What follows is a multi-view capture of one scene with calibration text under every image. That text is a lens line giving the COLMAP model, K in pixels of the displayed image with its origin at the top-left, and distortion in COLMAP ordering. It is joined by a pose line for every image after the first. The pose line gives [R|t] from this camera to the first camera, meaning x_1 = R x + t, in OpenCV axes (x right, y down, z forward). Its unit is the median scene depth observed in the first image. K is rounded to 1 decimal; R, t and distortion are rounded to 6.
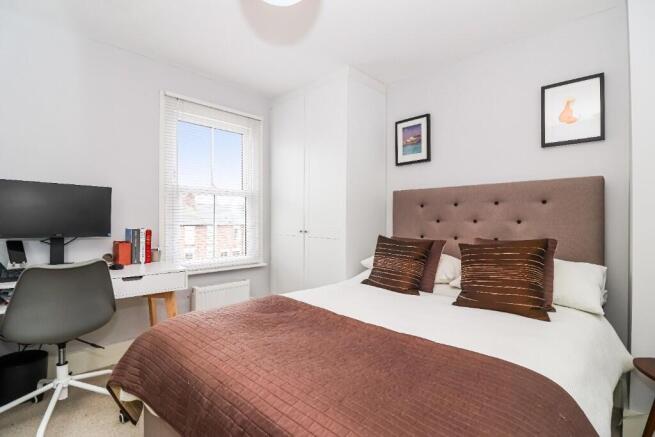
lens RADIAL K [[308.5, 0, 327.5], [0, 308.5, 218.5], [0, 0, 1]] dist [0.002911, 0.000120]
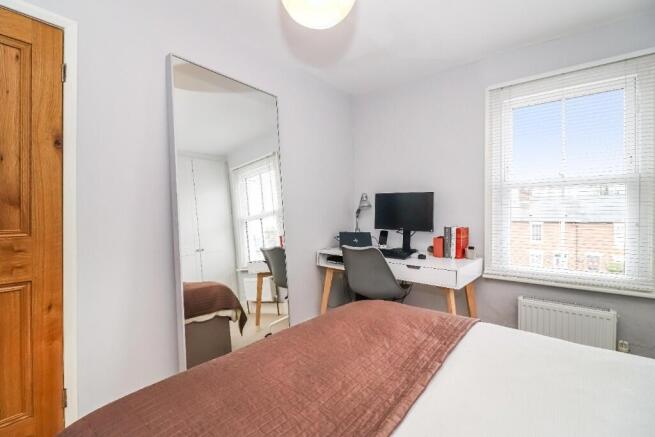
lens RADIAL K [[298.9, 0, 327.5], [0, 298.9, 218.5], [0, 0, 1]] dist [-0.013070, -0.000049]
pose [[0.098022, 0.008510, -0.995148, 0.403229], [-0.000168, 0.999964, 0.008535, -0.004389], [0.995184, -0.000669, 0.098020, 0.448701]]
